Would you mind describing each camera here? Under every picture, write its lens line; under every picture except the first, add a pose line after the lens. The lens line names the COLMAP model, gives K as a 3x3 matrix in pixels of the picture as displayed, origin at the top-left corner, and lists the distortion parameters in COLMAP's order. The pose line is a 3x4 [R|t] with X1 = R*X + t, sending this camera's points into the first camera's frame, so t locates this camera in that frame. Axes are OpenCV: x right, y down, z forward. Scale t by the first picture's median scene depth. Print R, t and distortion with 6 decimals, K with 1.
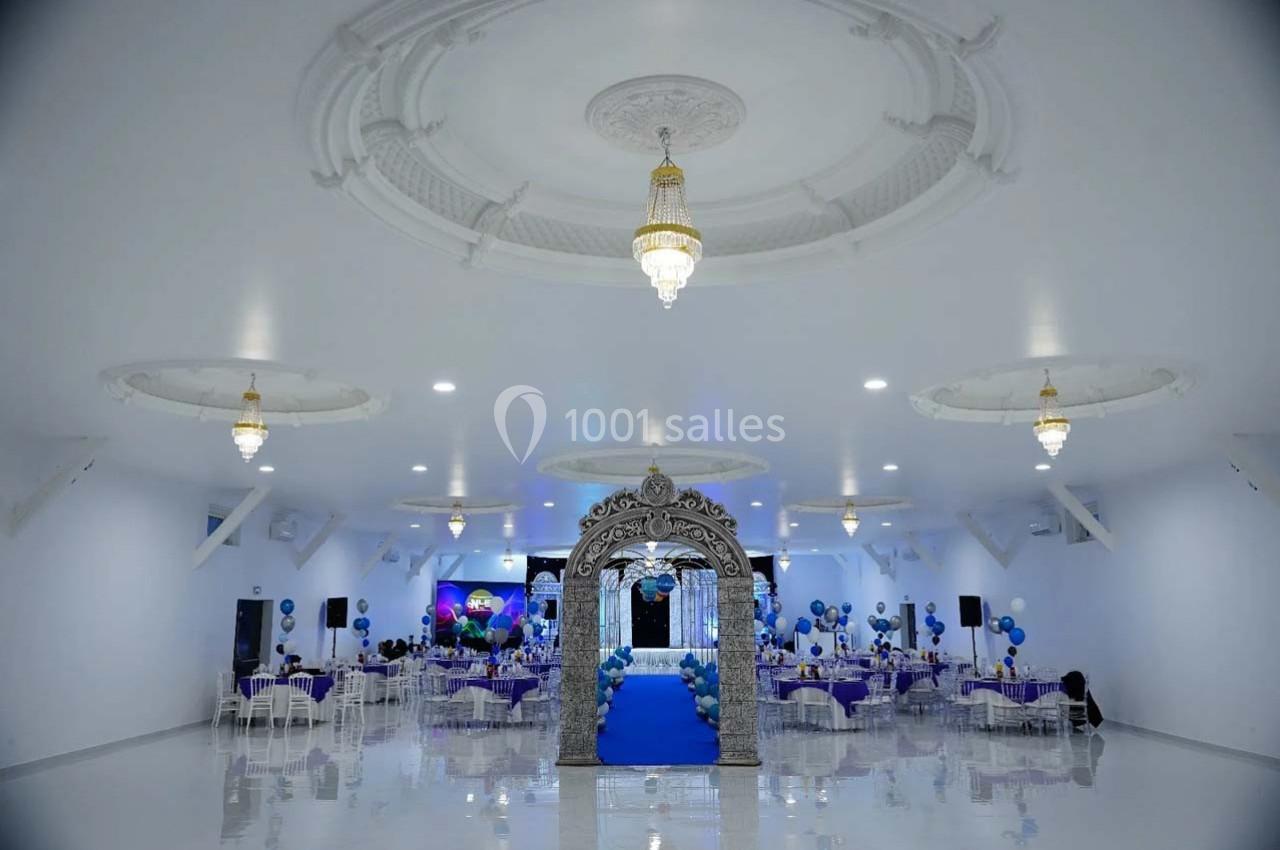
lens RADIAL K [[1026.1, 0, 640.0], [0, 1026.1, 425.0], [0, 0, 1]] dist [-0.020142, 0.006614]
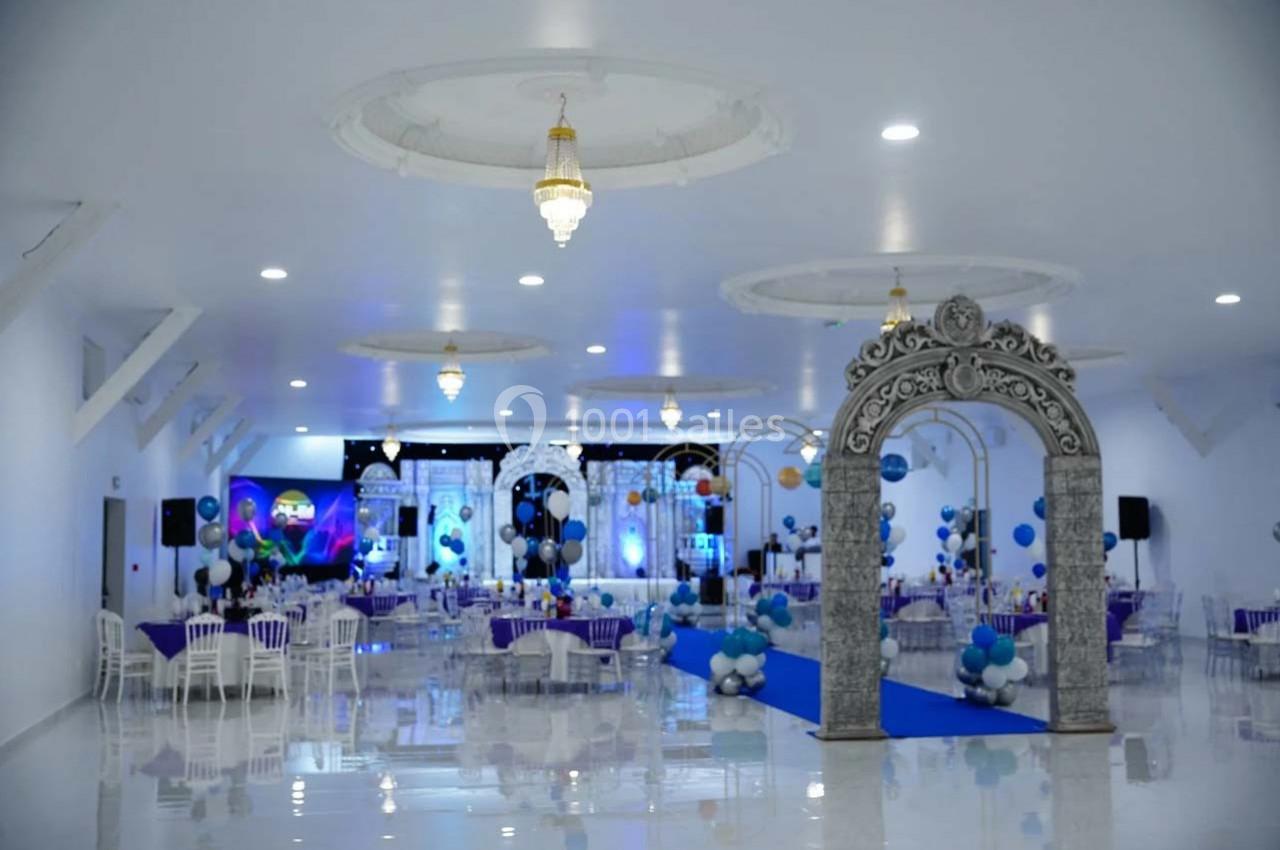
lens RADIAL K [[1551.0, 0, 640.0], [0, 1551.0, 425.0], [0, 0, 1]] dist [0.003834, -0.037208]
pose [[0.980014, 0.010273, 0.198663, -0.304864], [-0.032218, 0.993678, 0.107546, 0.024121], [-0.196302, -0.111797, 0.974149, 0.066860]]
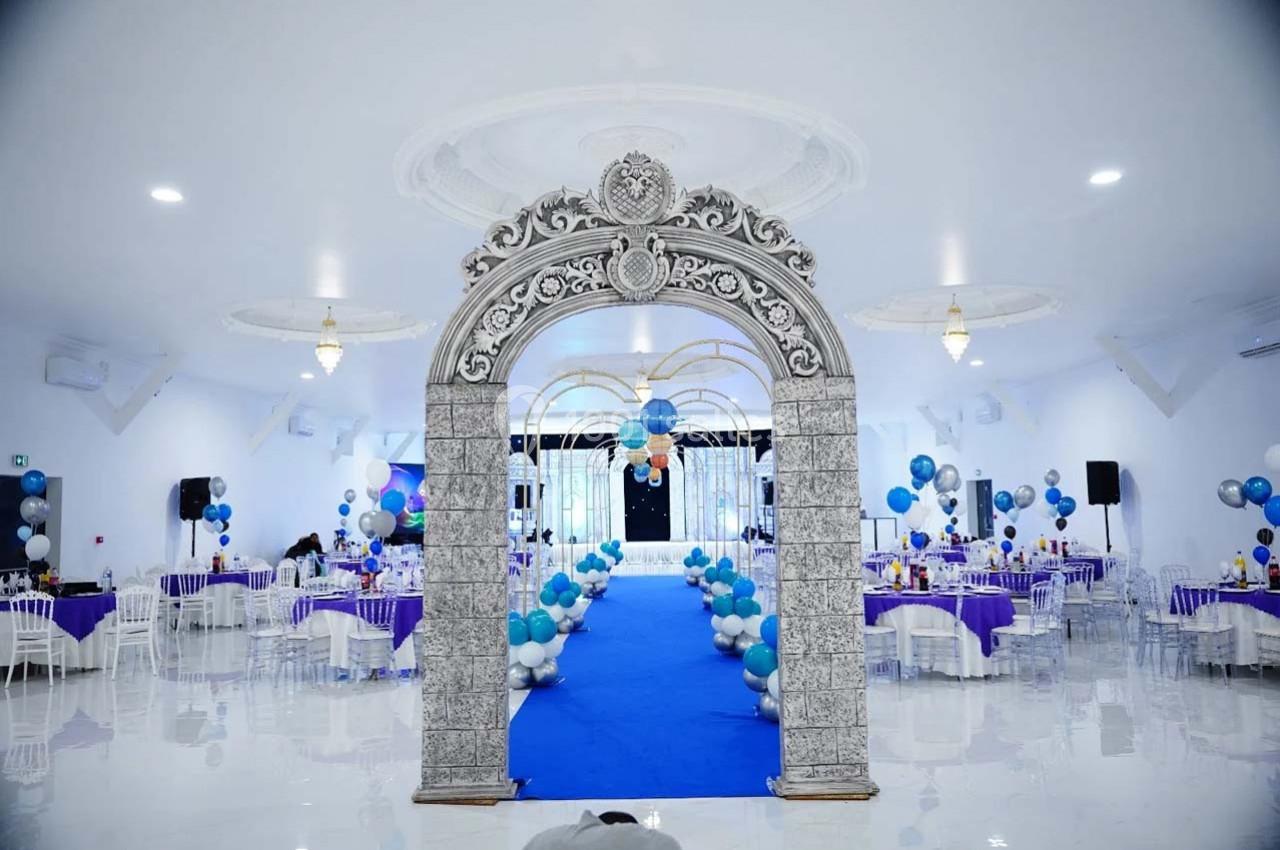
lens RADIAL K [[1026.1, 0, 640.0], [0, 1026.1, 425.0], [0, 0, 1]] dist [-0.020142, 0.006614]
pose [[0.999889, -0.014870, -0.000695, 0.014282], [0.014866, 0.994909, 0.099677, 0.098469], [-0.000791, -0.099676, 0.995020, 0.445412]]
